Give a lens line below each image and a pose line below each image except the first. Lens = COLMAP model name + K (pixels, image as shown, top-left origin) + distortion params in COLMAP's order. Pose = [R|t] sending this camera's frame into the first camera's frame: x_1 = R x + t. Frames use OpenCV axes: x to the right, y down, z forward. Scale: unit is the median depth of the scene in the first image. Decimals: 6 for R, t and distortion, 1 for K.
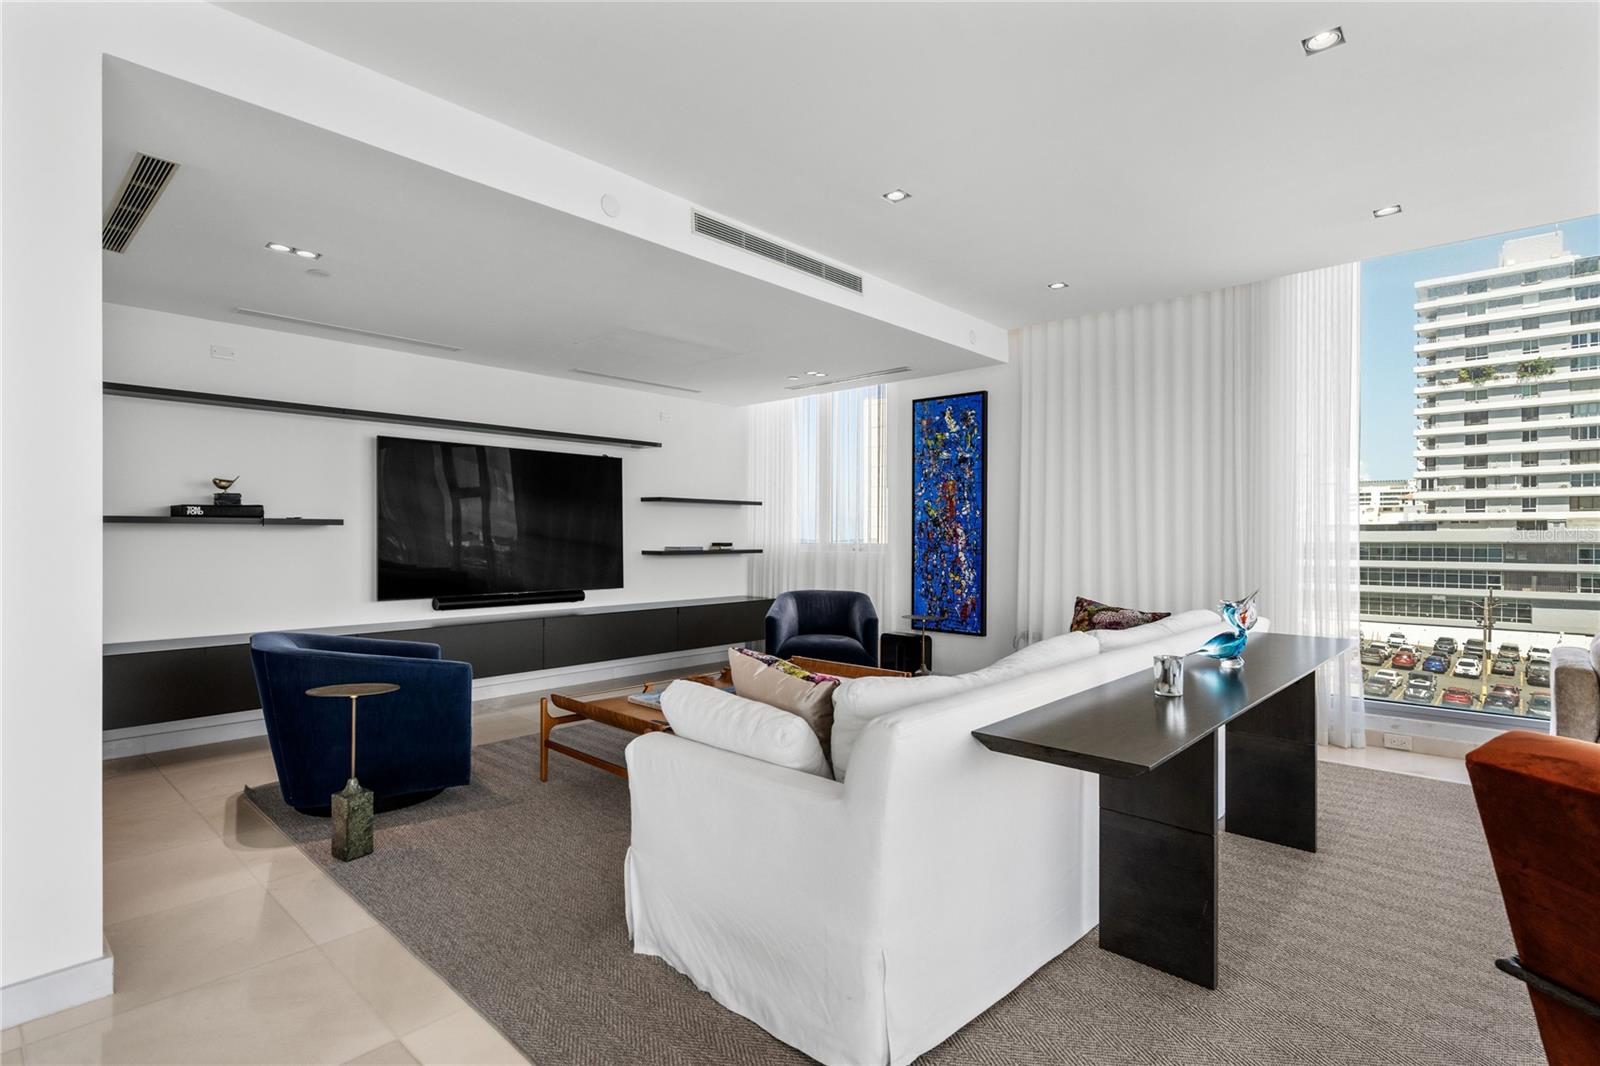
lens RADIAL K [[775.6, 0, 800.9], [0, 775.6, 537.7], [0, 0, 1]] dist [0.000889, 0.000484]
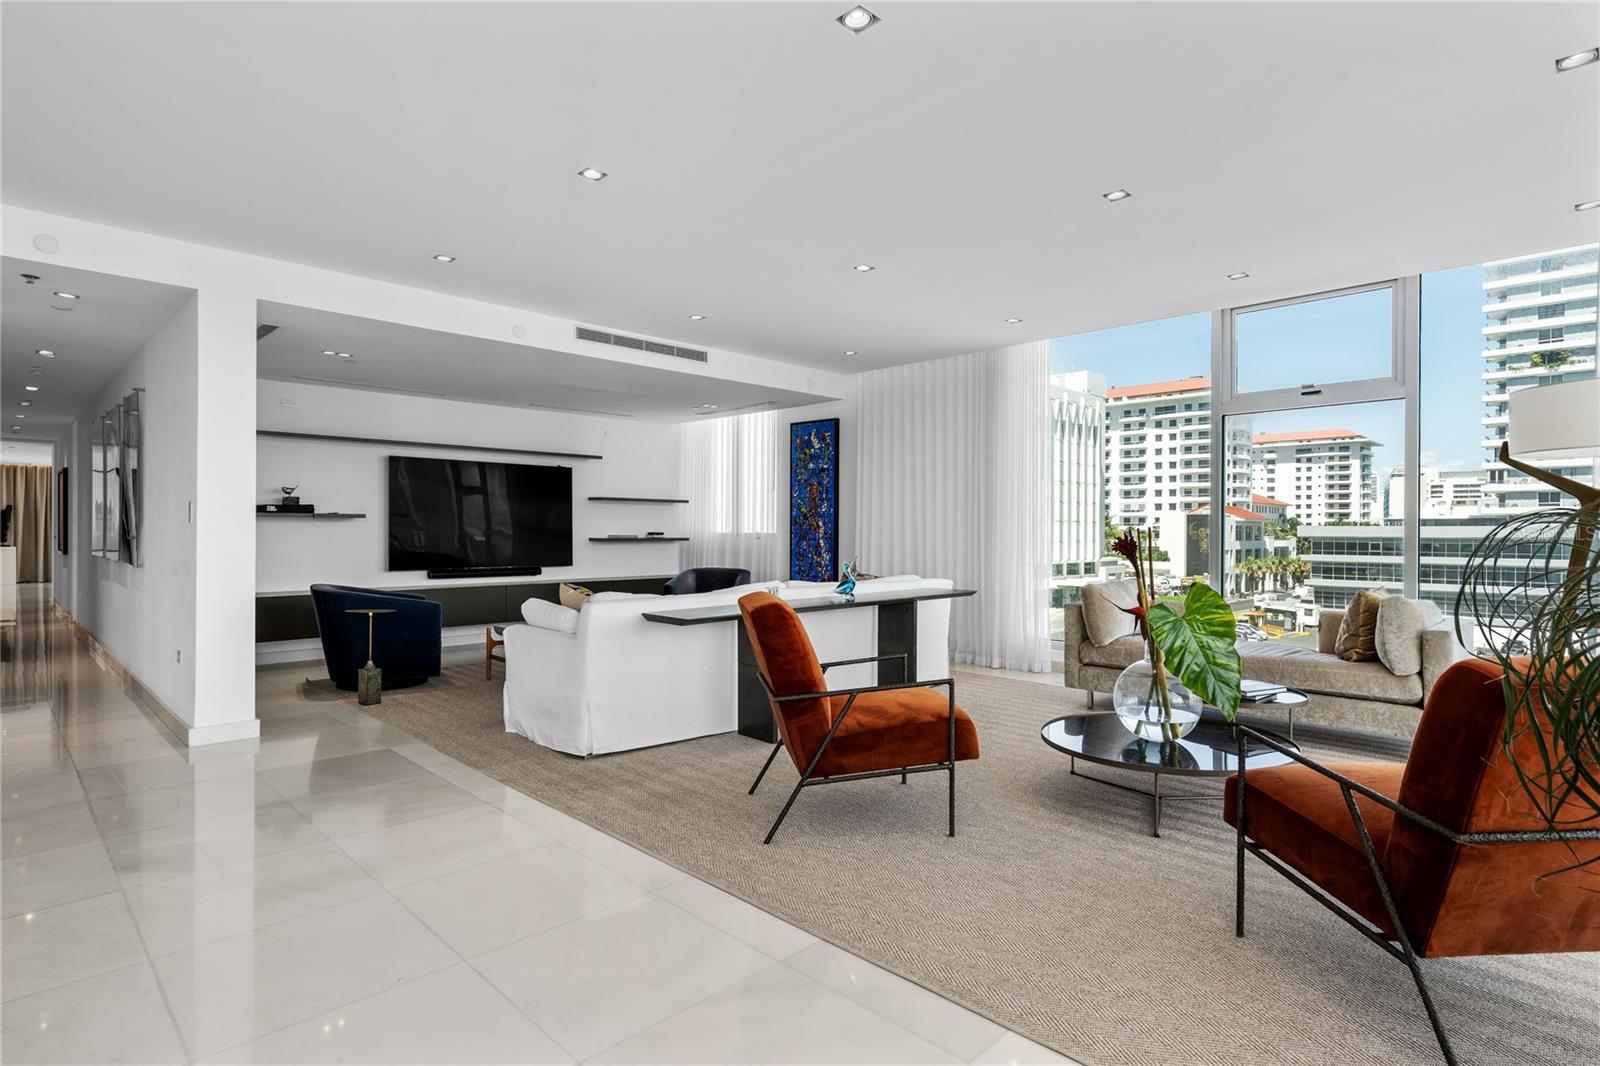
lens RADIAL K [[819.7, 0, 800.4], [0, 819.7, 528.9], [0, 0, 1]] dist [0.000567, 0.000658]
pose [[0.998927, 0.002809, -0.046224, 0.231628], [-0.002957, 0.999991, -0.003137, 0.004881], [0.046215, 0.003271, 0.998926, -0.390616]]
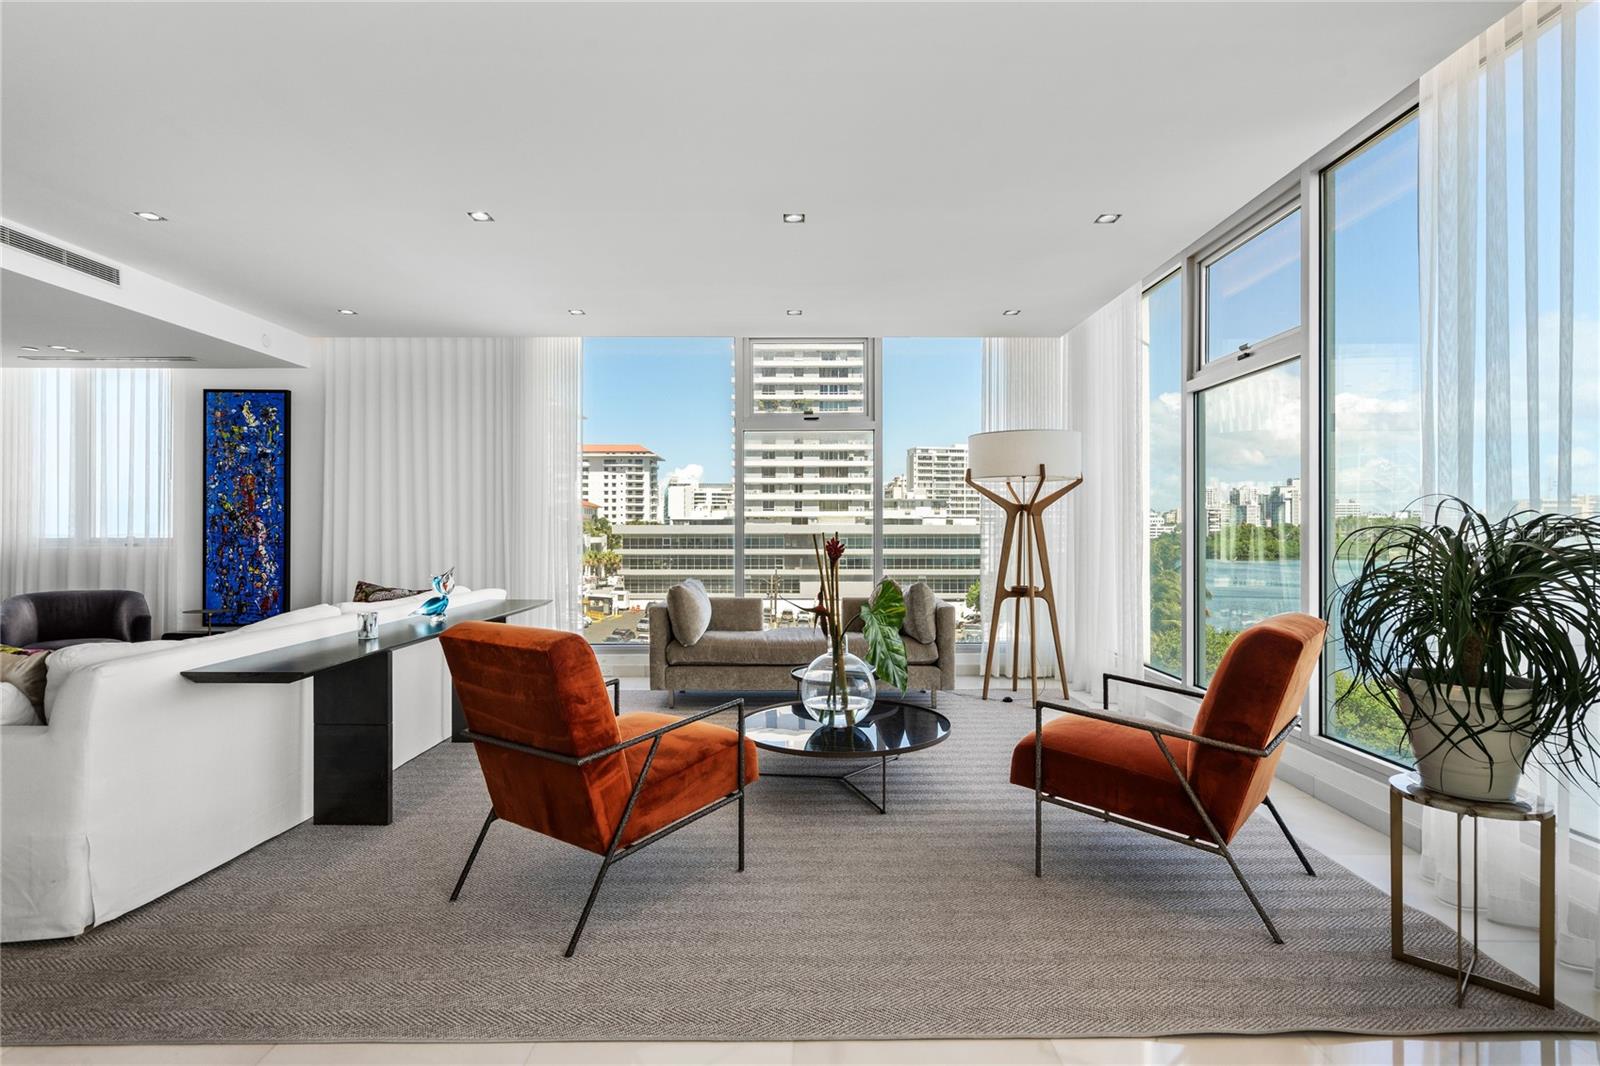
lens RADIAL K [[791.0, 0, 796.0], [0, 791.0, 527.5], [0, 0, 1]] dist [0.001505, 0.001099]
pose [[0.737559, 0.000343, 0.675283, 0.022613], [0.002660, 0.999991, -0.003414, 0.000117], [-0.675278, 0.004314, 0.737551, -0.232605]]
